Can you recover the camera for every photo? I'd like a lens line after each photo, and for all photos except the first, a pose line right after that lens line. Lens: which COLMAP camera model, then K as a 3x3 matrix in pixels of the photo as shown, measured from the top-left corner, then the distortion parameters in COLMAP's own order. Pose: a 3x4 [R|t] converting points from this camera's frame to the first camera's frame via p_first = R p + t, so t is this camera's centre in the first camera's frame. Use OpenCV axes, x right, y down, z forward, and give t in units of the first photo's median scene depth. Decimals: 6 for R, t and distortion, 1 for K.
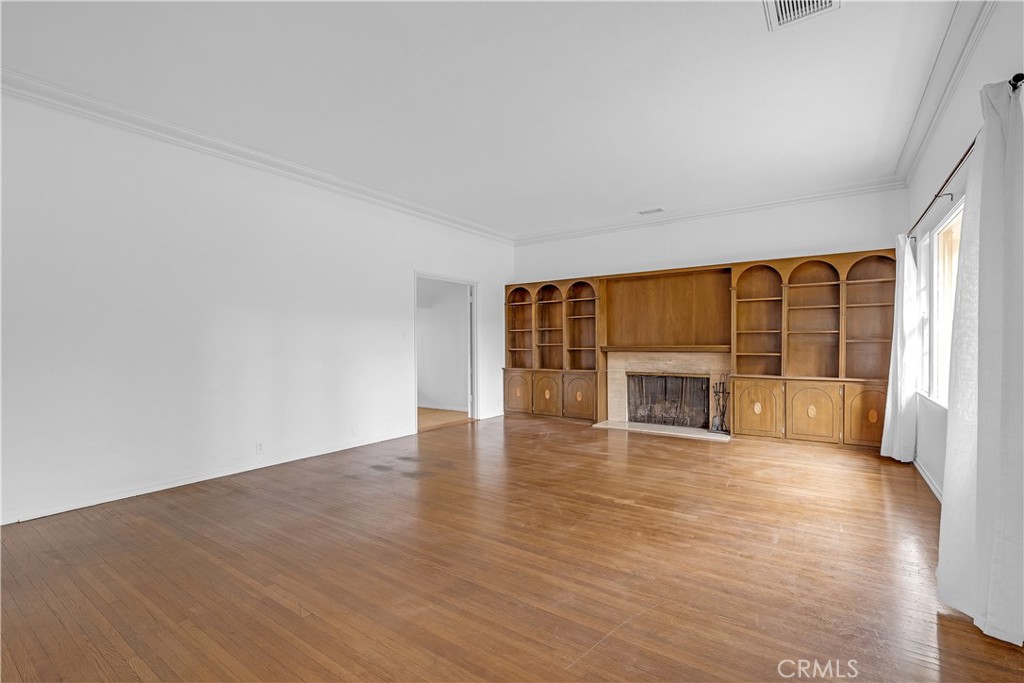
lens RADIAL K [[464.8, 0, 488.5], [0, 464.8, 345.7], [0, 0, 1]] dist [-0.000666, 0.000070]
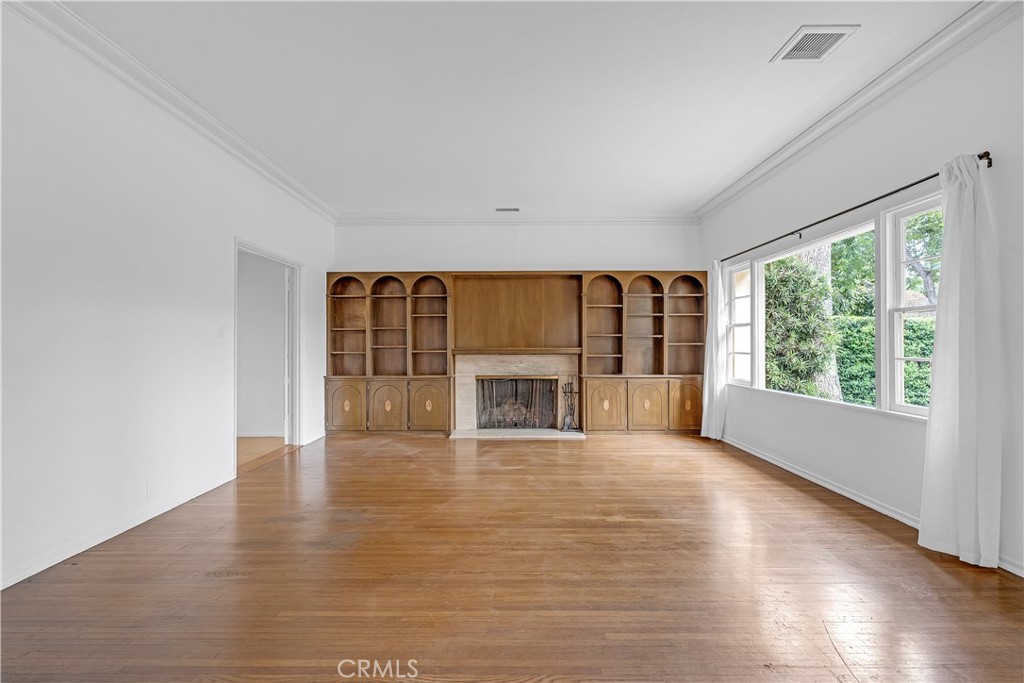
lens RADIAL K [[478.1, 0, 512.0], [0, 478.1, 341.5], [0, 0, 1]] dist [-0.002863, -0.000090]
pose [[0.810836, 0.007281, 0.585229, -0.234486], [0.000994, 0.999904, -0.013817, 0.000218], [-0.585273, 0.011785, 0.810750, 0.195815]]
